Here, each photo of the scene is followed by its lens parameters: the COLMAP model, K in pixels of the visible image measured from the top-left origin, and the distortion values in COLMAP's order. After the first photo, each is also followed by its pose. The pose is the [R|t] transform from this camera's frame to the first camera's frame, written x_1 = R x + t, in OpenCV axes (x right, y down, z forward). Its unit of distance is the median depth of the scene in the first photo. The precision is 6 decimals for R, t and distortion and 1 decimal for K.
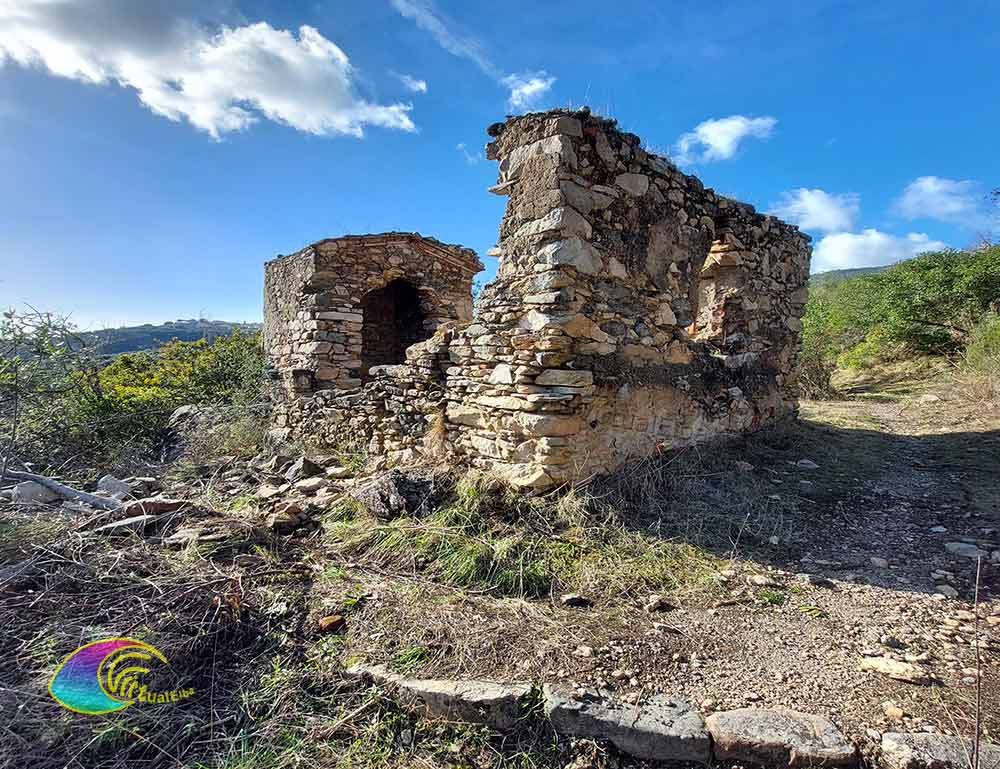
lens RADIAL K [[706.5, 0, 500.0], [0, 706.5, 384.5], [0, 0, 1]] dist [-0.033850, -0.000866]
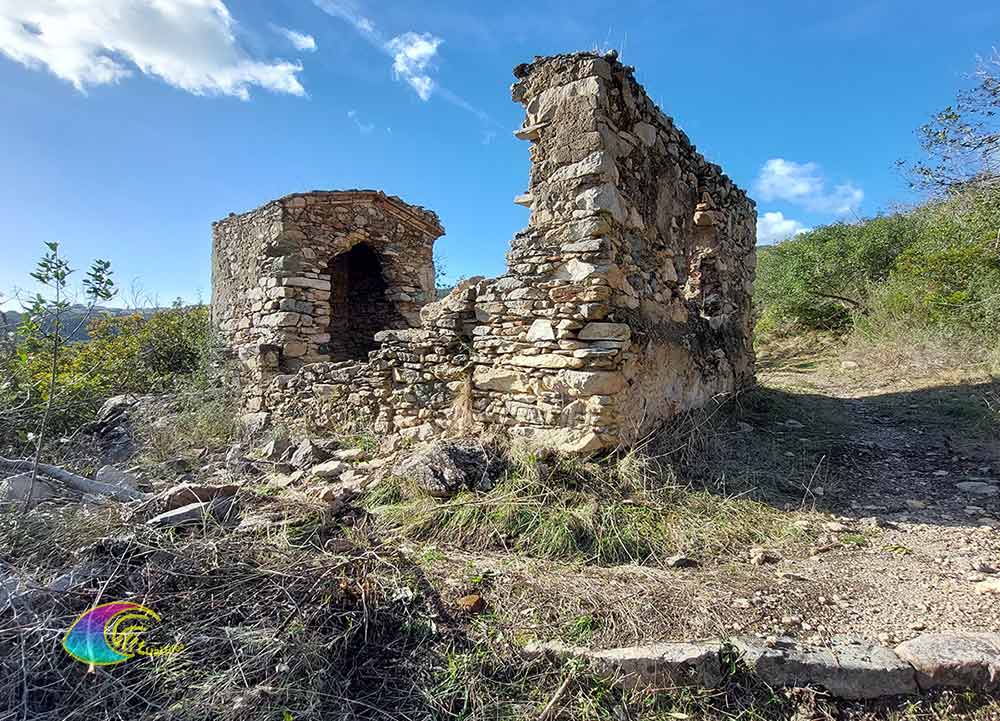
lens RADIAL K [[780.1, 0, 499.0], [0, 780.1, 312.4], [0, 0, 1]] dist [-0.024434, -0.006545]
pose [[0.972579, -0.029911, 0.230643, -0.265231], [0.053904, 0.993682, -0.098439, 0.055356], [-0.226241, 0.108173, 0.968046, 0.033716]]
